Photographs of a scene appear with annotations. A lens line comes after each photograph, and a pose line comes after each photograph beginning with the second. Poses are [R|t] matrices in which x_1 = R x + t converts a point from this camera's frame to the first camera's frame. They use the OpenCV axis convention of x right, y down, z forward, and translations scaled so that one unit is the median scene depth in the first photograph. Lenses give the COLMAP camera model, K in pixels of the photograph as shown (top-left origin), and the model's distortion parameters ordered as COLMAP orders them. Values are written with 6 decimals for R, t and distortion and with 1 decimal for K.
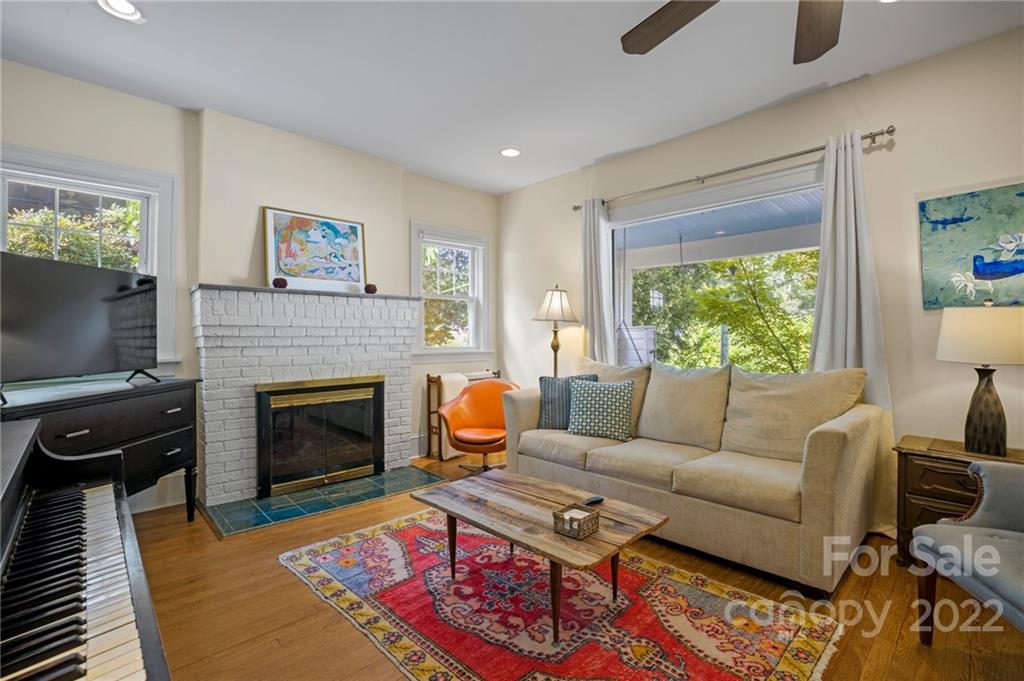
lens RADIAL K [[457.6, 0, 512.0], [0, 457.6, 340.5], [0, 0, 1]] dist [-0.021587, 0.000531]
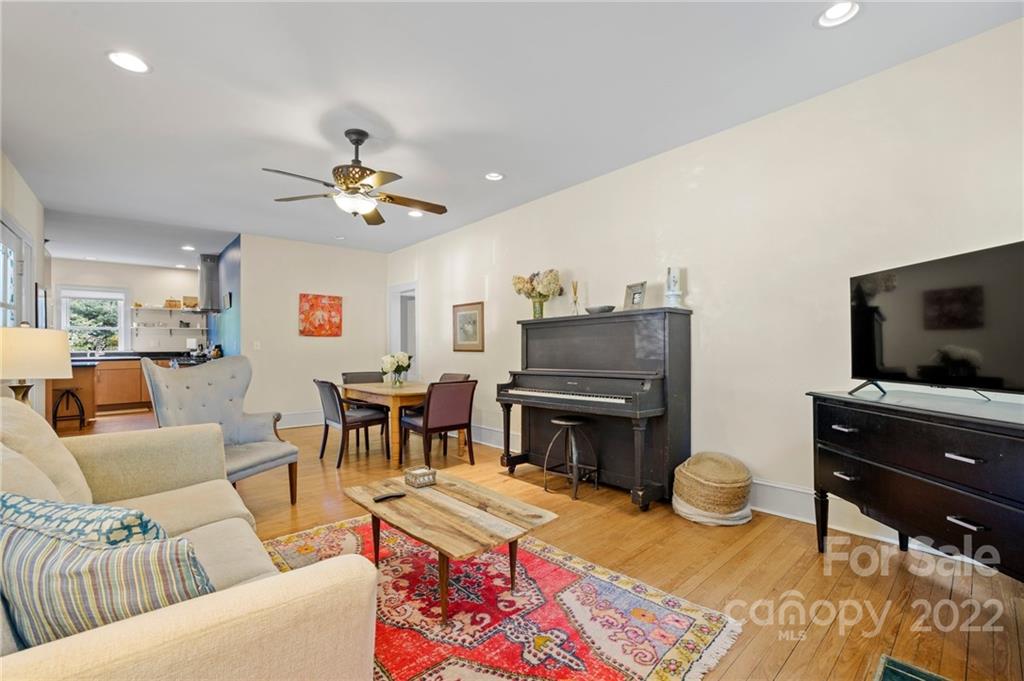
lens RADIAL K [[457.6, 0, 512.0], [0, 457.6, 340.5], [0, 0, 1]] dist [-0.021587, 0.000531]
pose [[-0.999056, 0.016489, 0.040196, -0.168898], [0.016354, 0.999859, -0.003701, -0.021421], [-0.040251, -0.003040, -0.999185, 1.918813]]
